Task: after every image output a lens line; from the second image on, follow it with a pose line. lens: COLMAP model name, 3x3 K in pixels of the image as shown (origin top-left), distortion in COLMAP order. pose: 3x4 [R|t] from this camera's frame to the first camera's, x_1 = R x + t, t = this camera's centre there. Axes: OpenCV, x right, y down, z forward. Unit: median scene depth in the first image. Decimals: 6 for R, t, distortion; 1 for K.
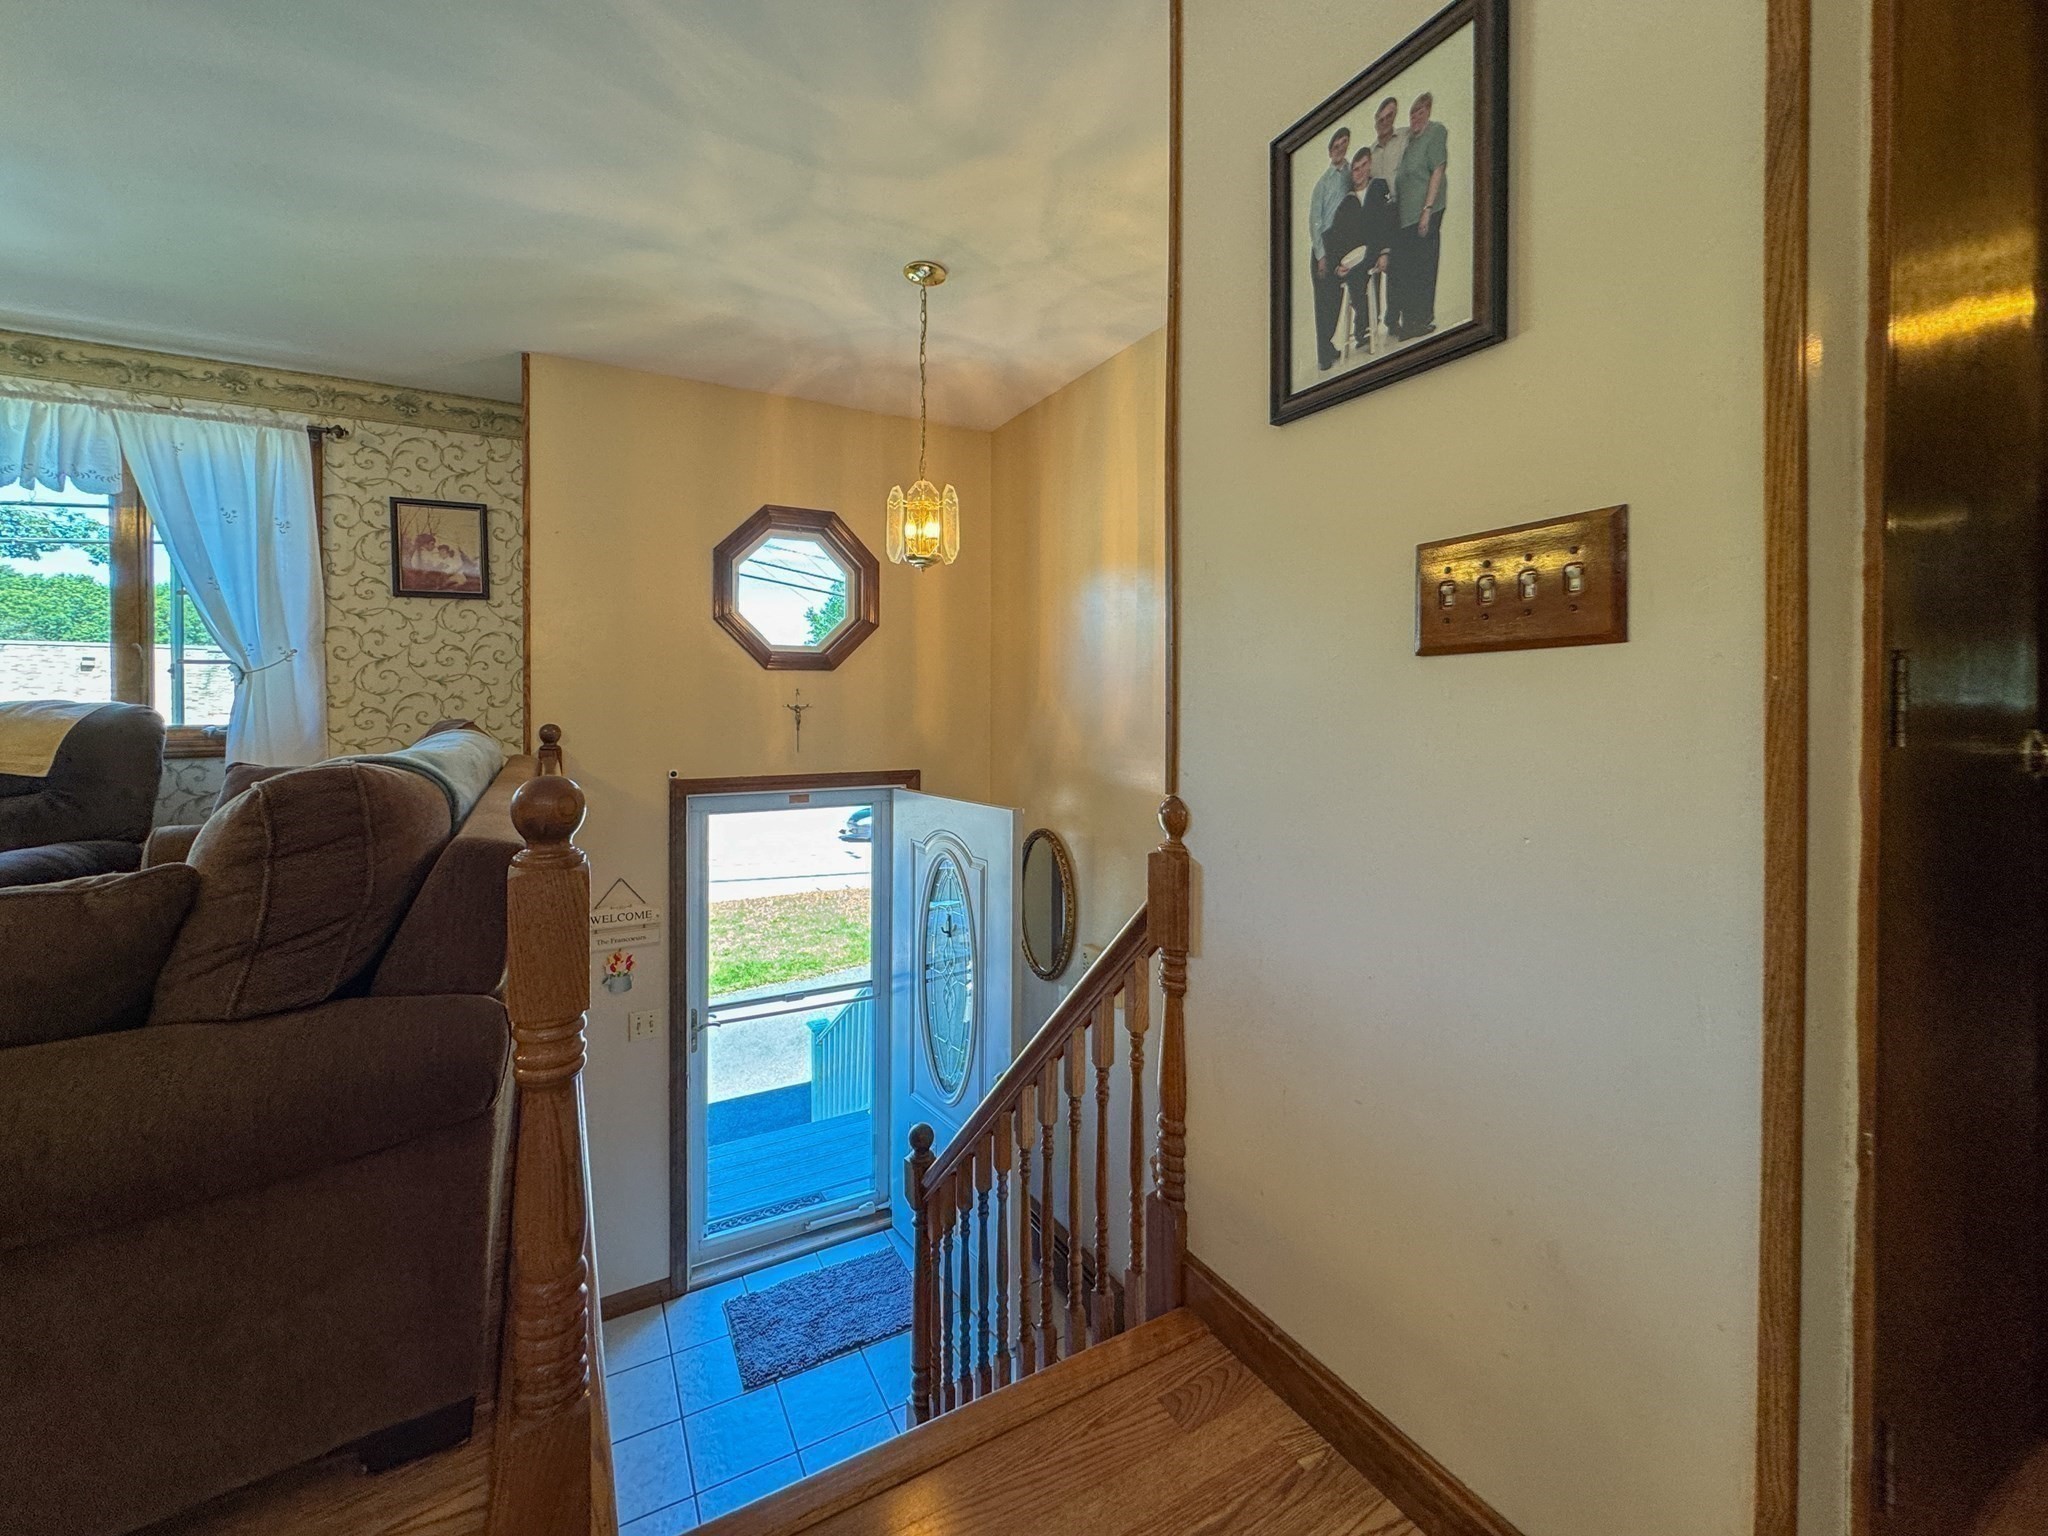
lens RADIAL K [[843.5, 0, 1051.8], [0, 843.5, 707.8], [0, 0, 1]] dist [-0.000399, -0.000065]
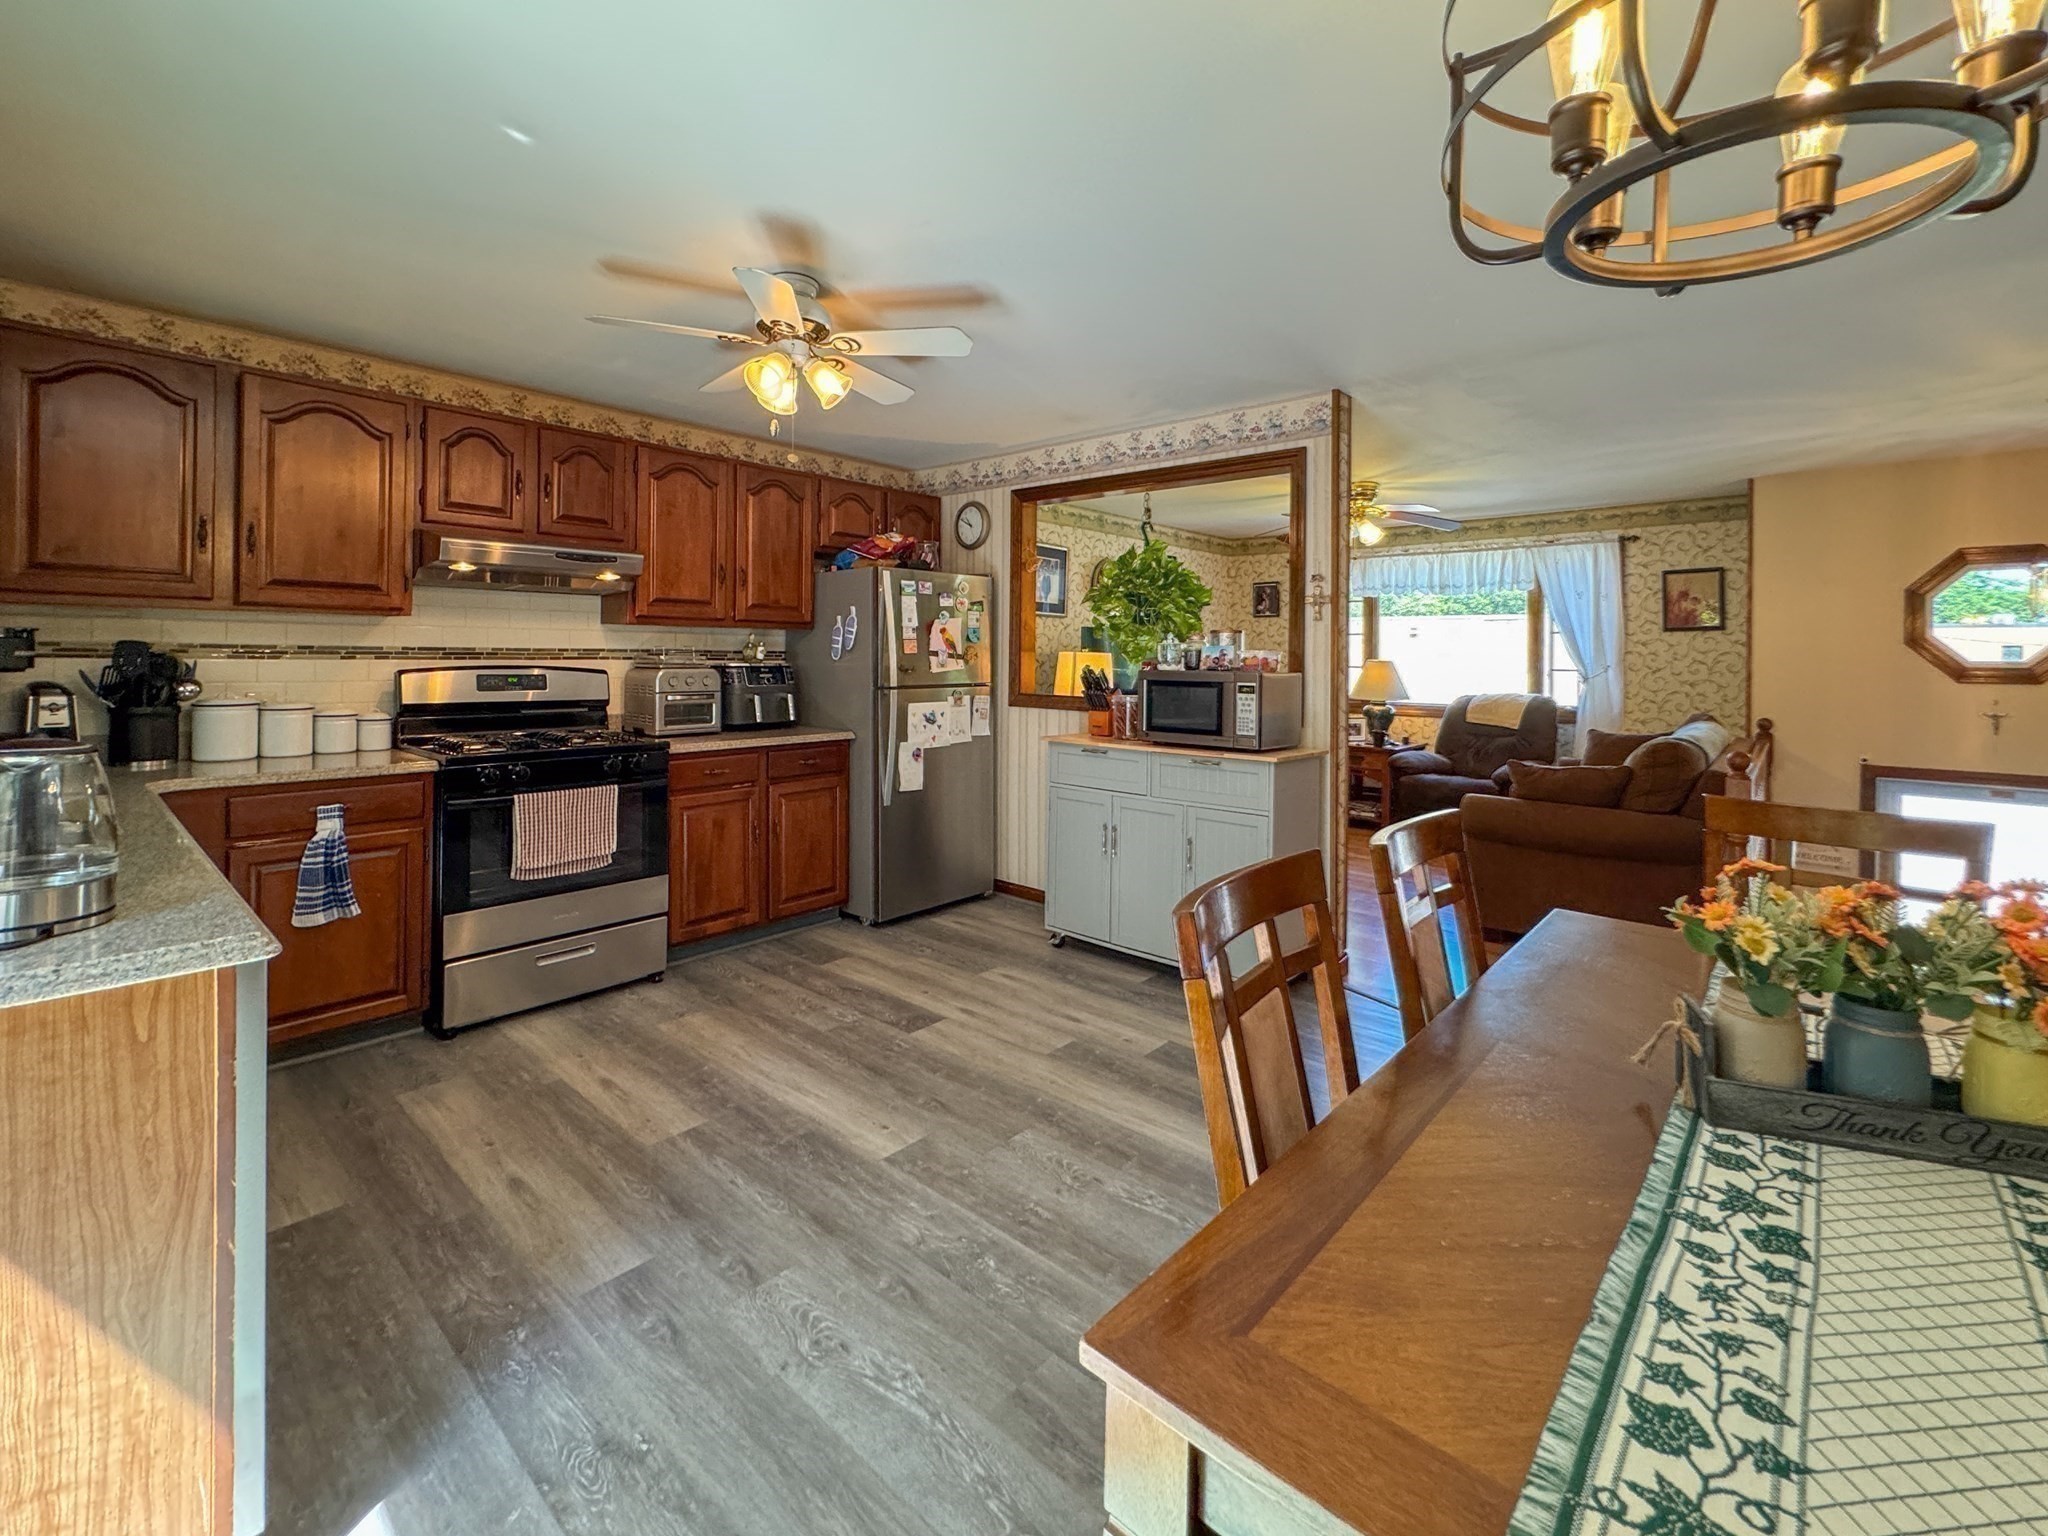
lens RADIAL K [[924.8, 0, 1036.1], [0, 924.8, 652.8], [0, 0, 1]] dist [-0.002918, 0.000454]
pose [[0.334630, 0.002403, -0.942347, 0.505568], [-0.015745, 0.999871, -0.003042, -0.068655], [0.942218, 0.015855, 0.334625, -0.753512]]
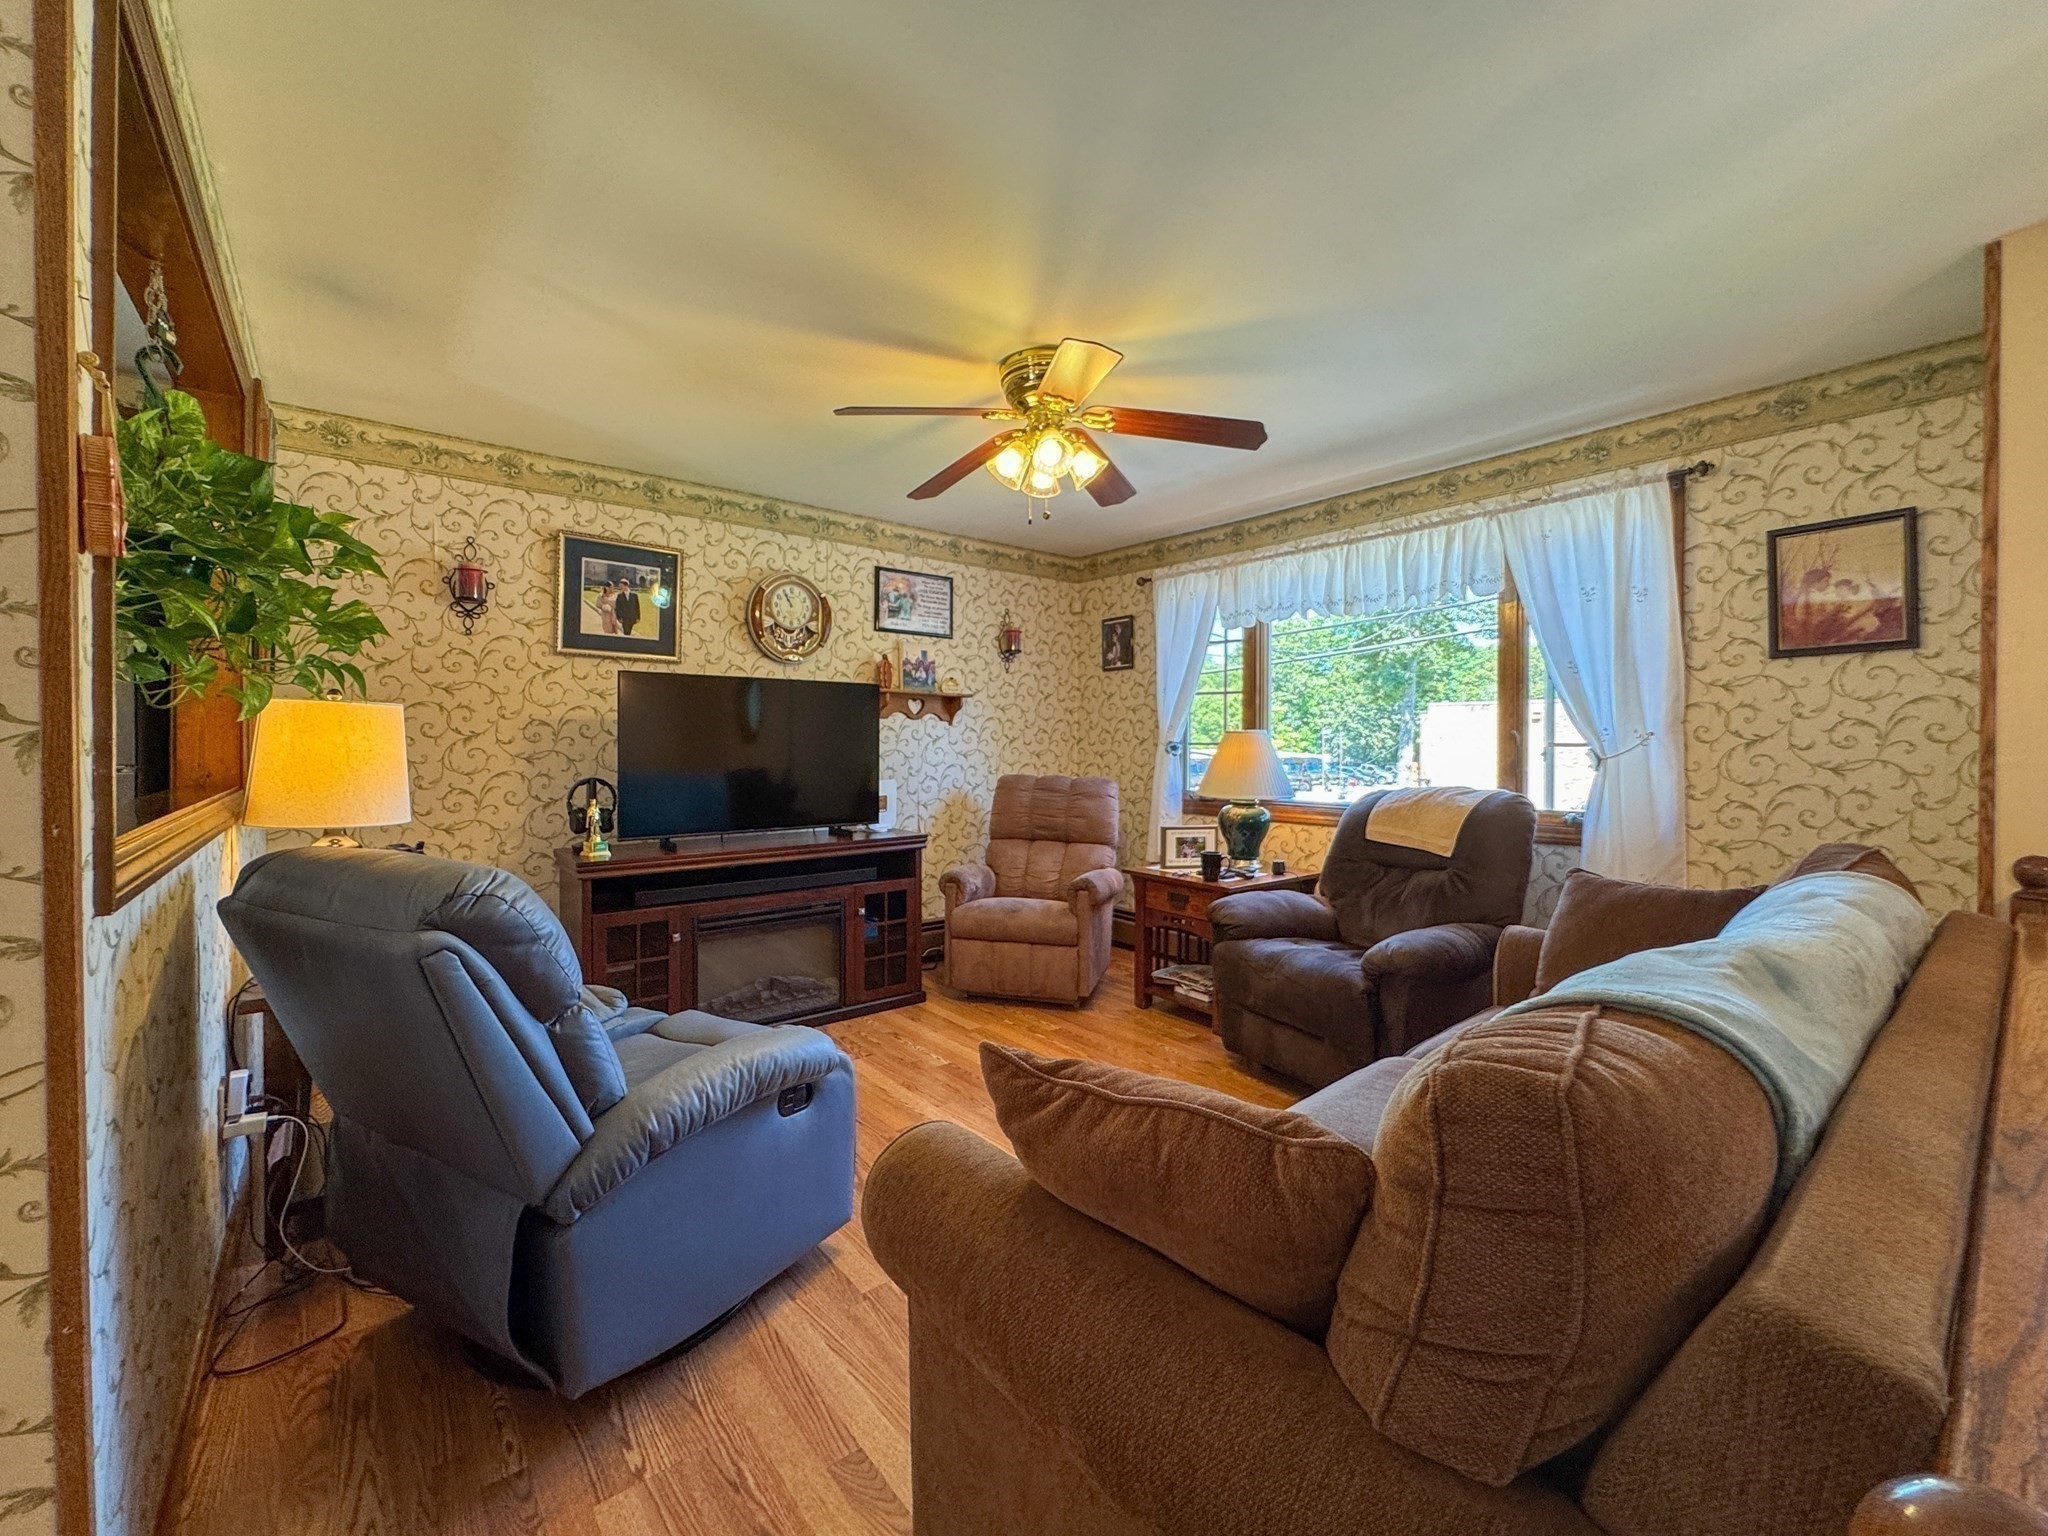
lens RADIAL K [[843.5, 0, 1032.0], [0, 843.5, 749.1], [0, 0, 1]] dist [-0.000399, -0.000065]
pose [[0.158730, 0.012797, -0.987239, -0.124462], [-0.001256, 0.999918, 0.012759, -0.059574], [0.987321, -0.000785, 0.158733, 0.211413]]
